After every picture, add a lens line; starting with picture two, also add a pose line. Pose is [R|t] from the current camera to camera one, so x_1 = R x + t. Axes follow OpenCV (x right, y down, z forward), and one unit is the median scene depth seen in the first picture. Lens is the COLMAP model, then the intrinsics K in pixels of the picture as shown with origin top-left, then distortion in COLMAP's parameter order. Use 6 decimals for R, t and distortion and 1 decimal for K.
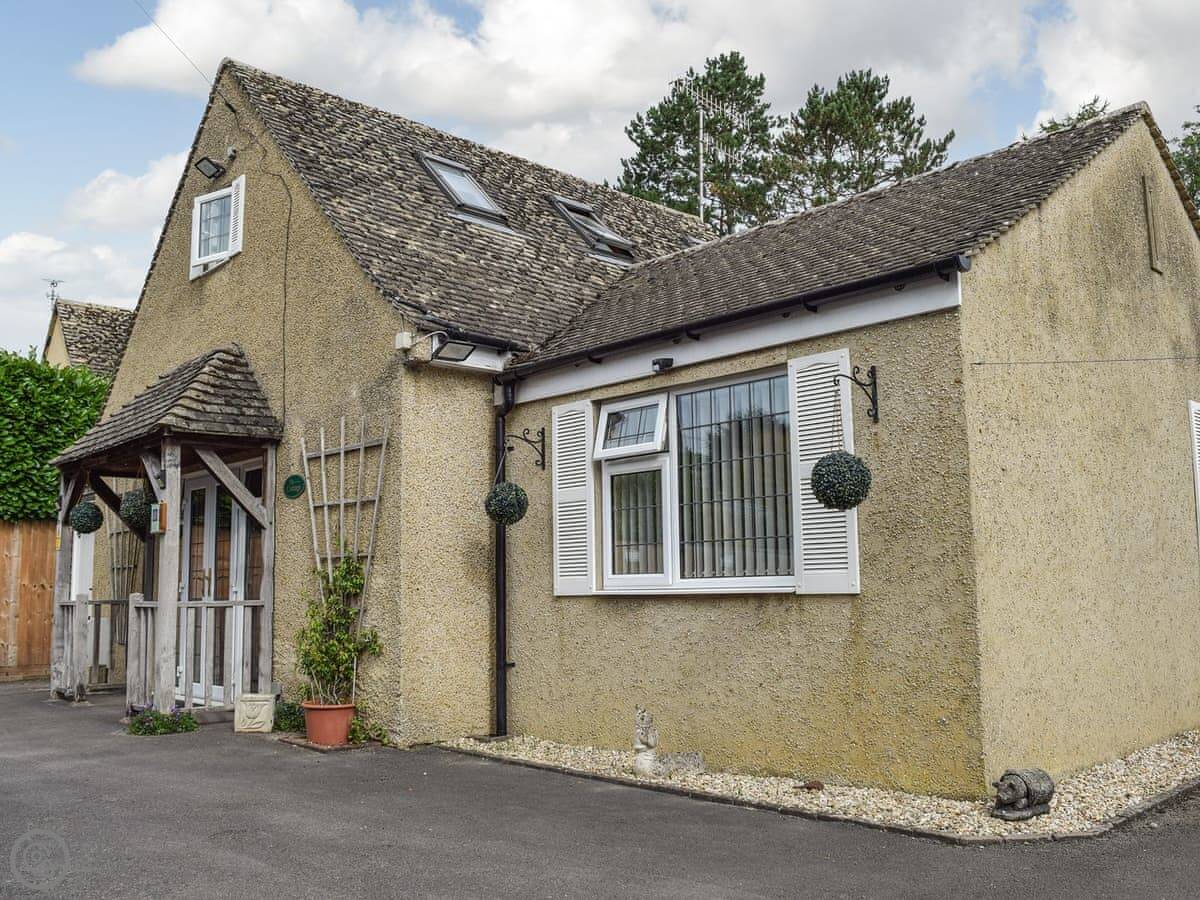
lens RADIAL K [[1050.0, 0, 600.0], [0, 1050.0, 450.0], [0, 0, 1]] dist [-0.101569, 0.012779]
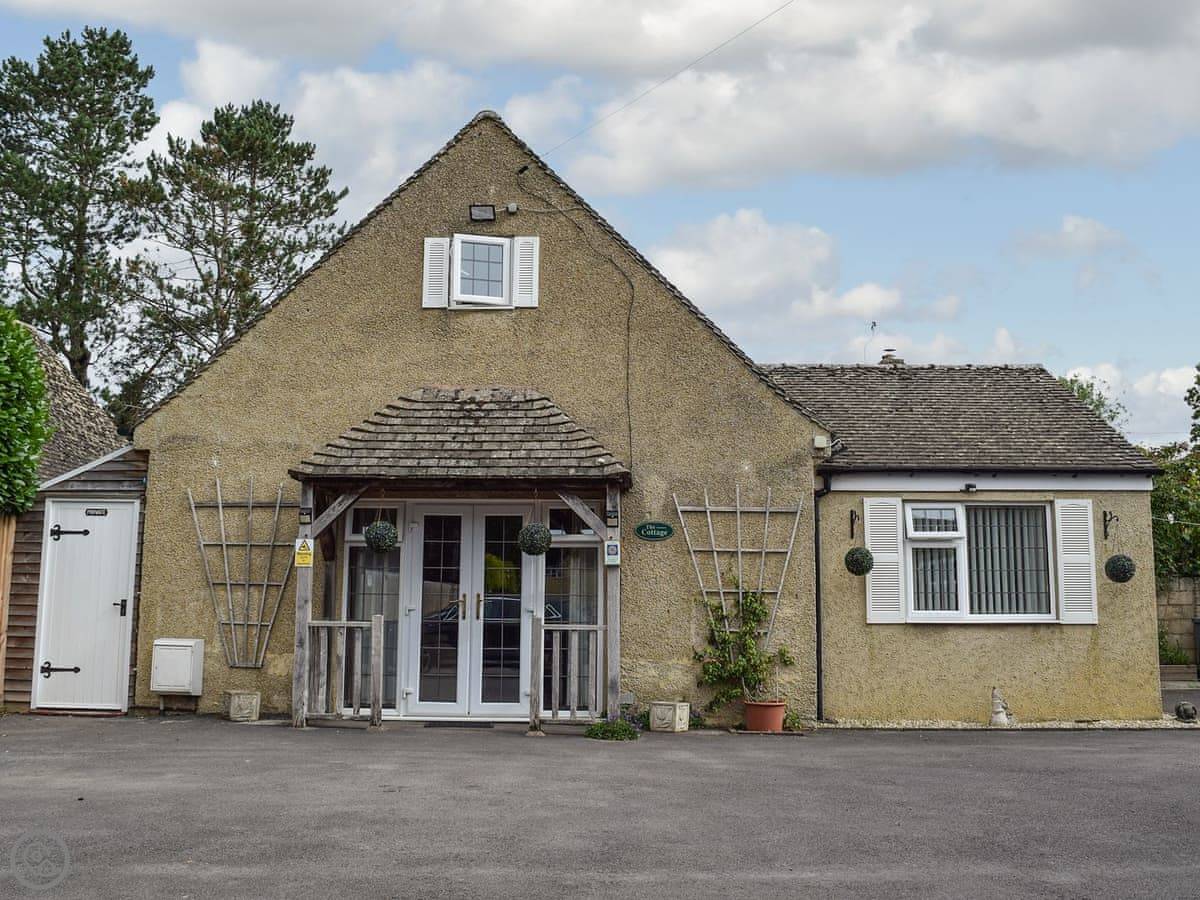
lens RADIAL K [[1050.0, 0, 600.0], [0, 1050.0, 450.0], [0, 0, 1]] dist [-0.101569, 0.012779]
pose [[0.719173, 0.128718, 0.682804, -1.529966], [-0.113924, 0.991236, -0.066870, 0.039180], [-0.685428, -0.029697, 0.727535, 0.195442]]
